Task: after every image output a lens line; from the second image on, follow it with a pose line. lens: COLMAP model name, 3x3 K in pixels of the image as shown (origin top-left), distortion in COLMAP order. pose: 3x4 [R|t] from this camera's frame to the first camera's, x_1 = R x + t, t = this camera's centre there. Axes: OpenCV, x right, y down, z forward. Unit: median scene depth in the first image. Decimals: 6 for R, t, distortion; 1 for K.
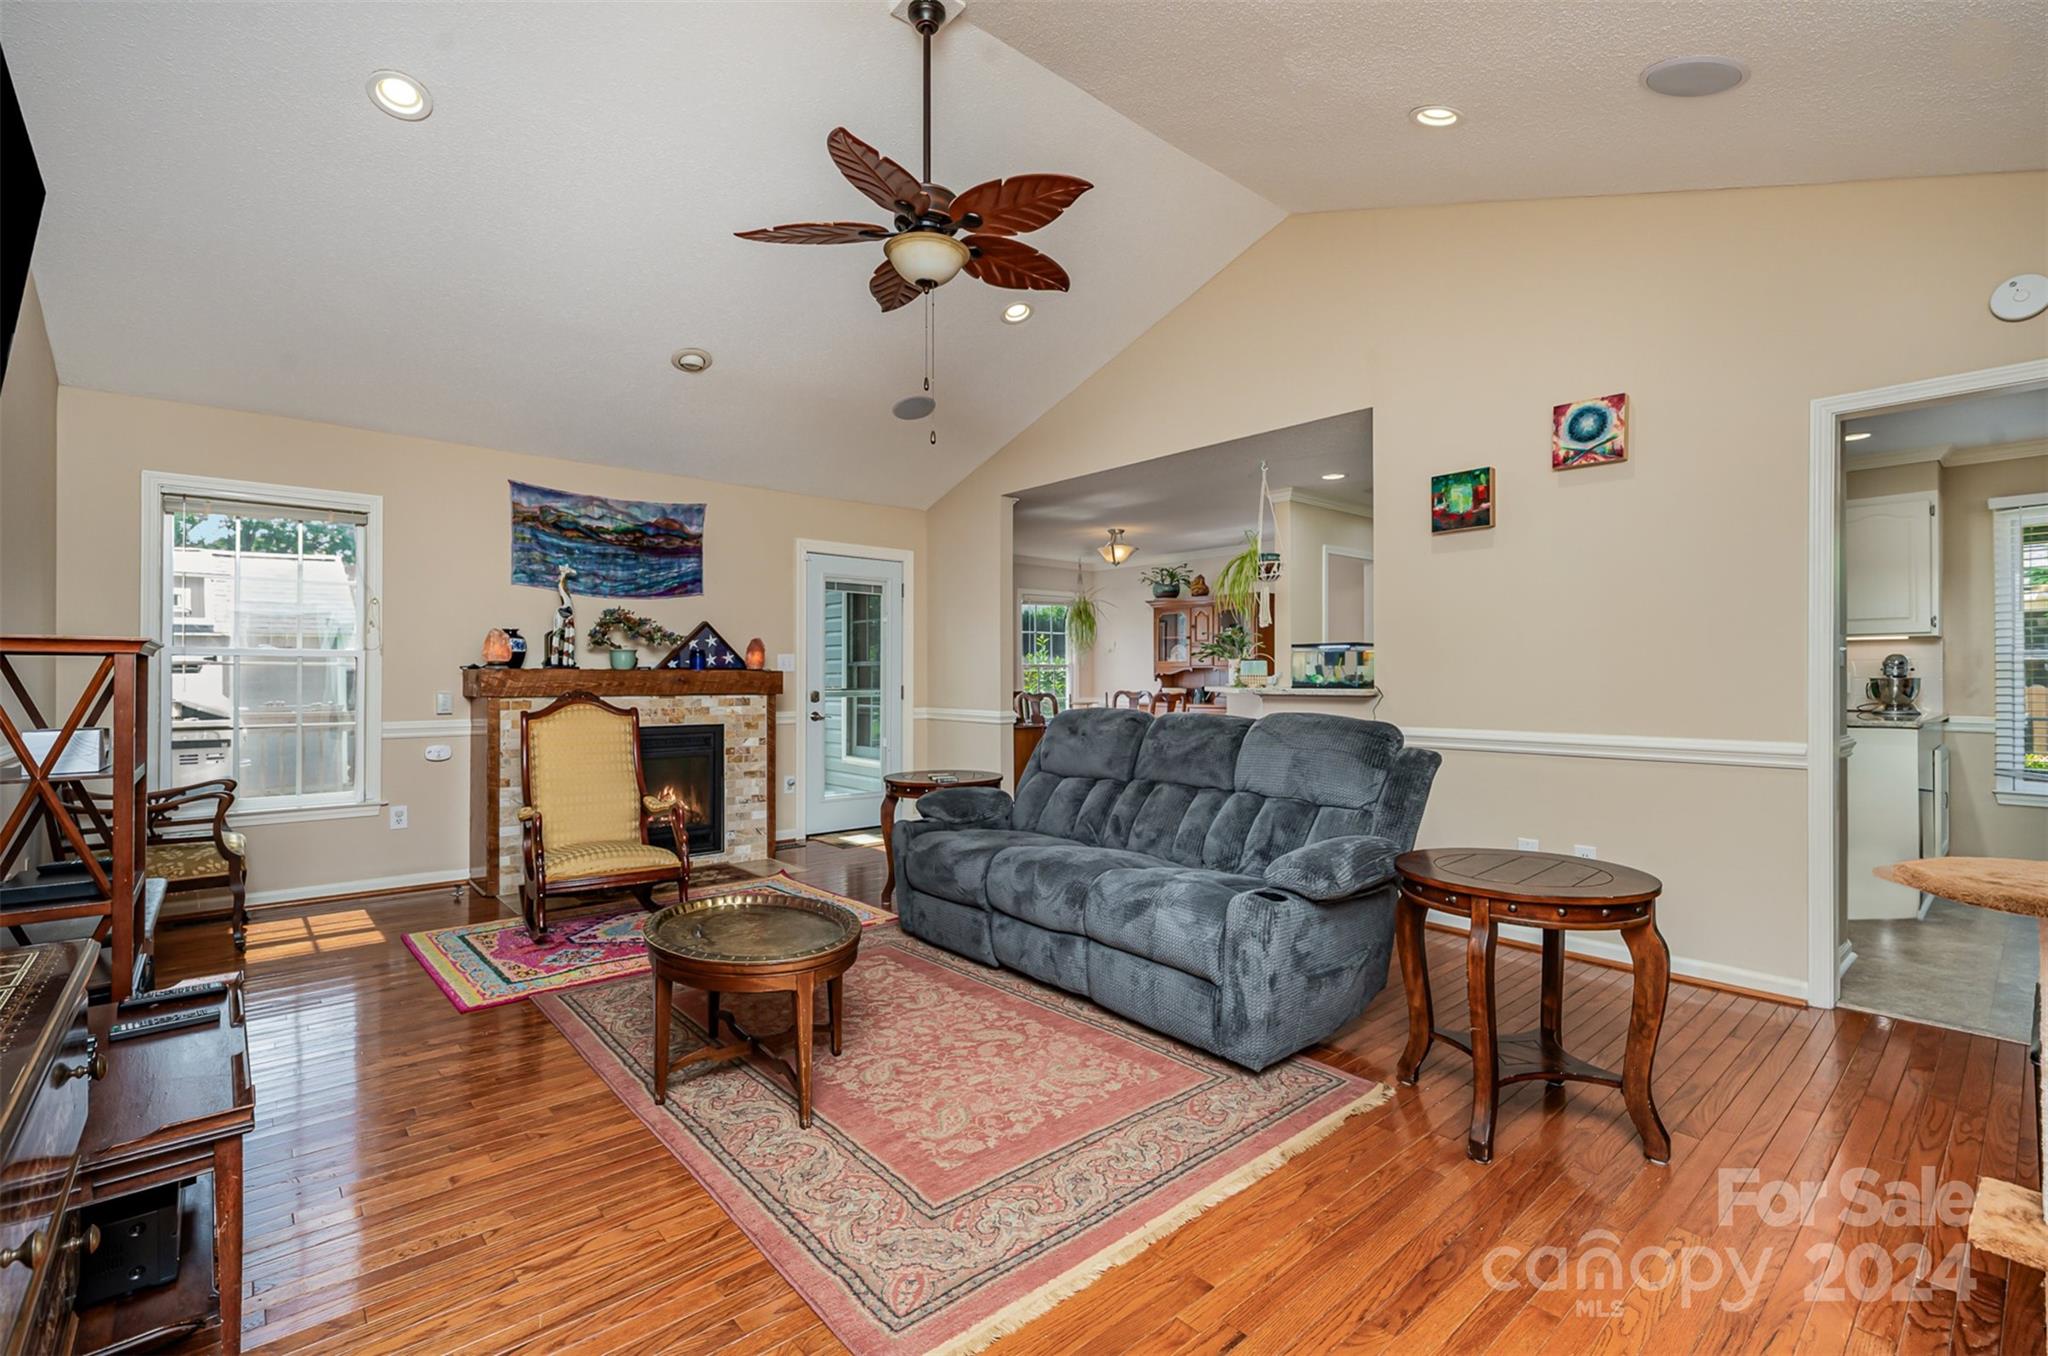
lens RADIAL K [[913.2, 0, 1026.9], [0, 913.2, 677.9], [0, 0, 1]] dist [0.003080, 0.000108]
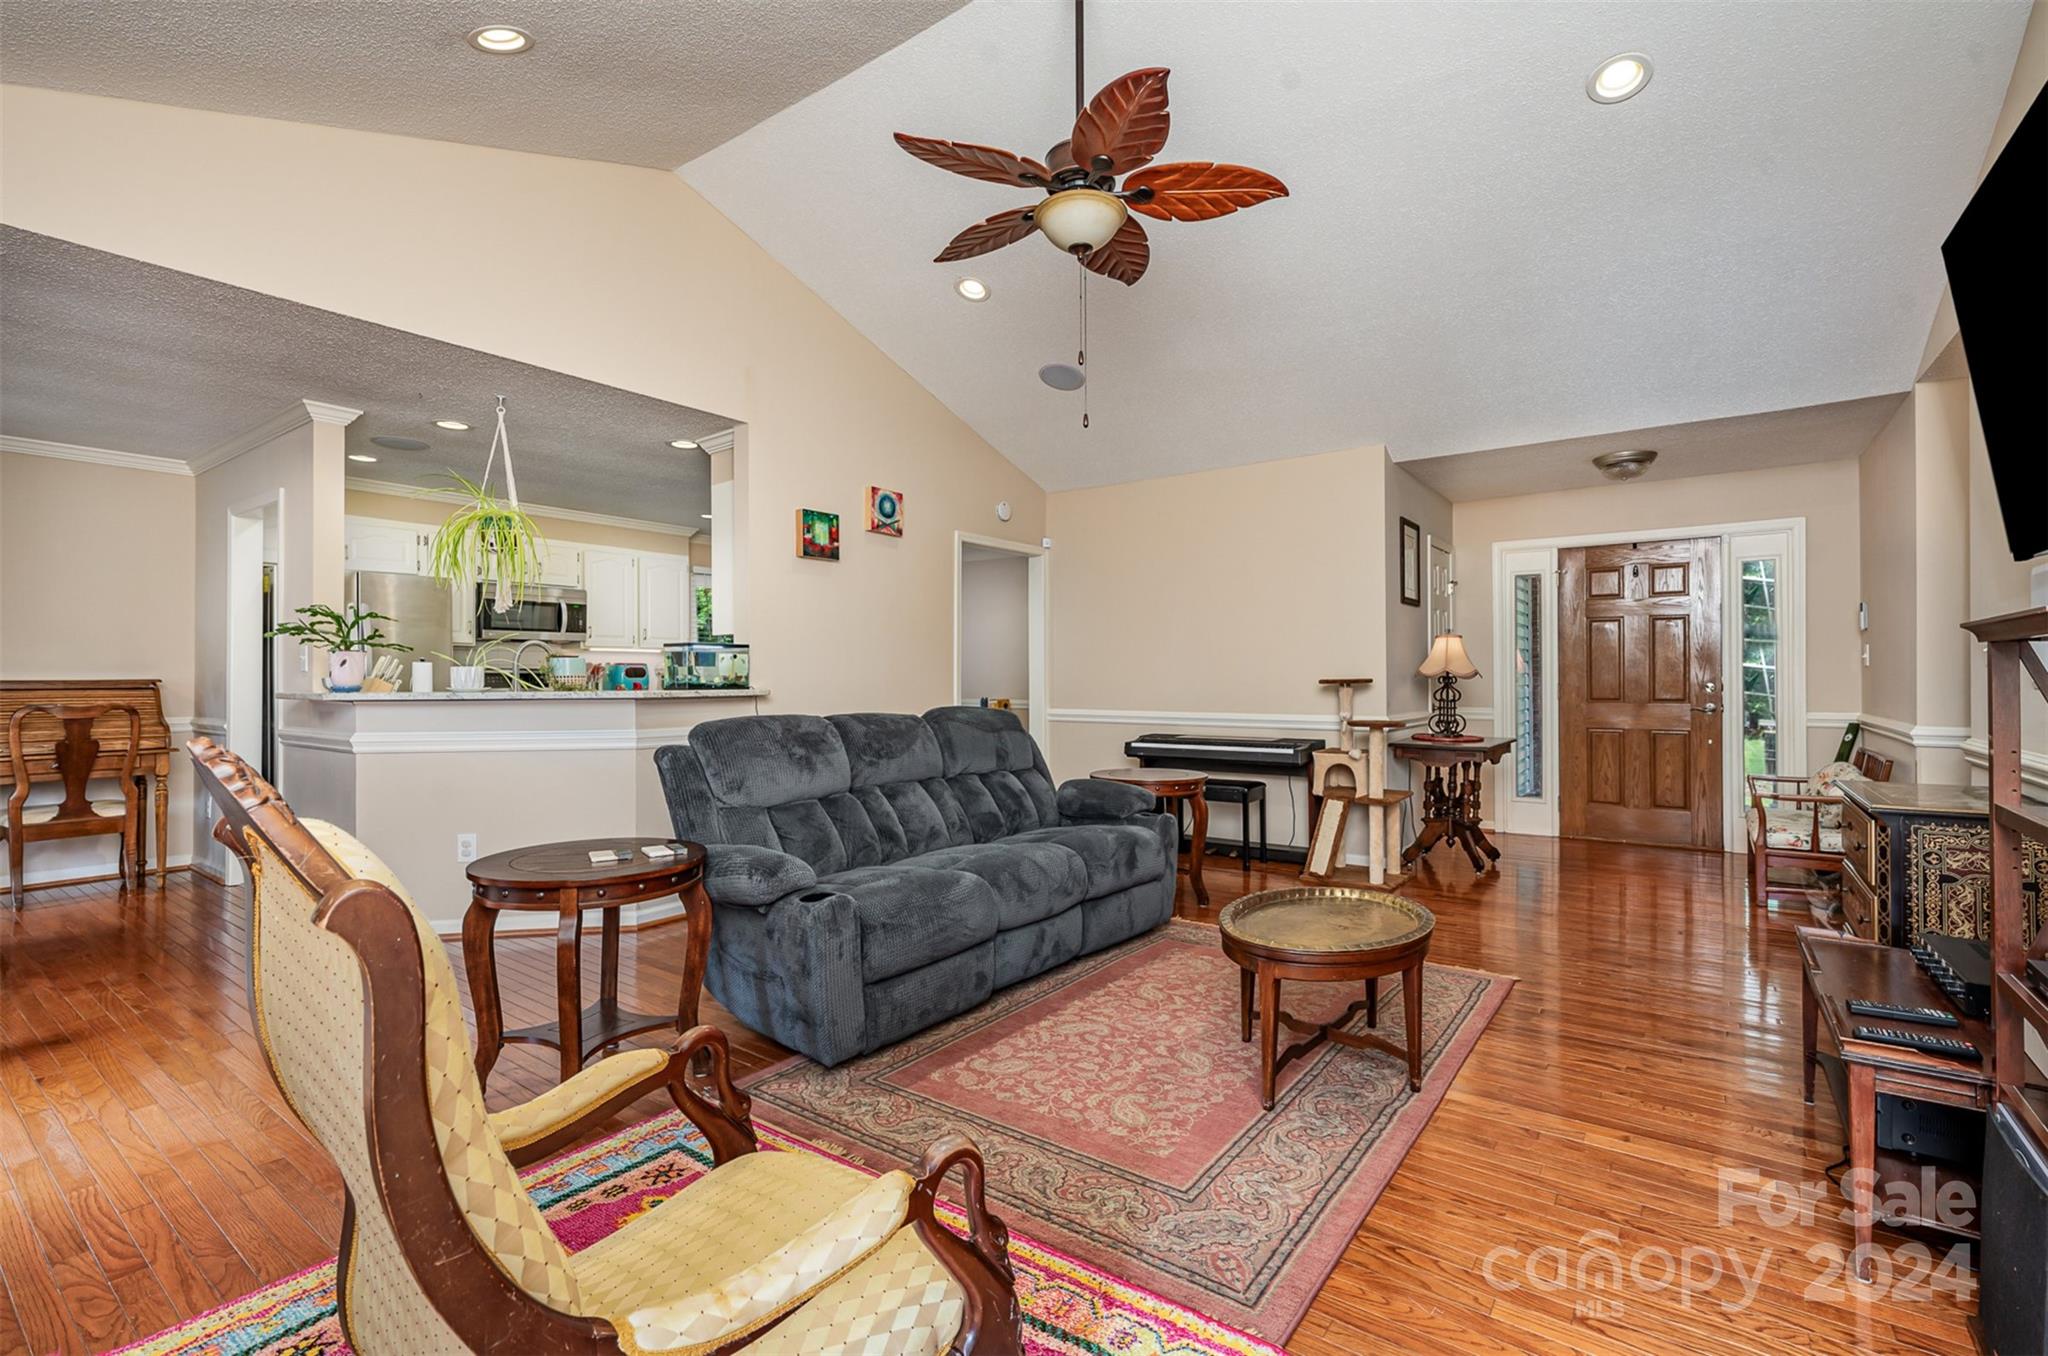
lens RADIAL K [[913.2, 0, 1026.9], [0, 913.2, 677.9], [0, 0, 1]] dist [0.003080, 0.000108]
pose [[-0.210172, 0.001290, 0.977664, -0.855941], [0.006123, 0.999981, -0.000003, 0.000530], [-0.977645, 0.005986, -0.210176, 1.070349]]
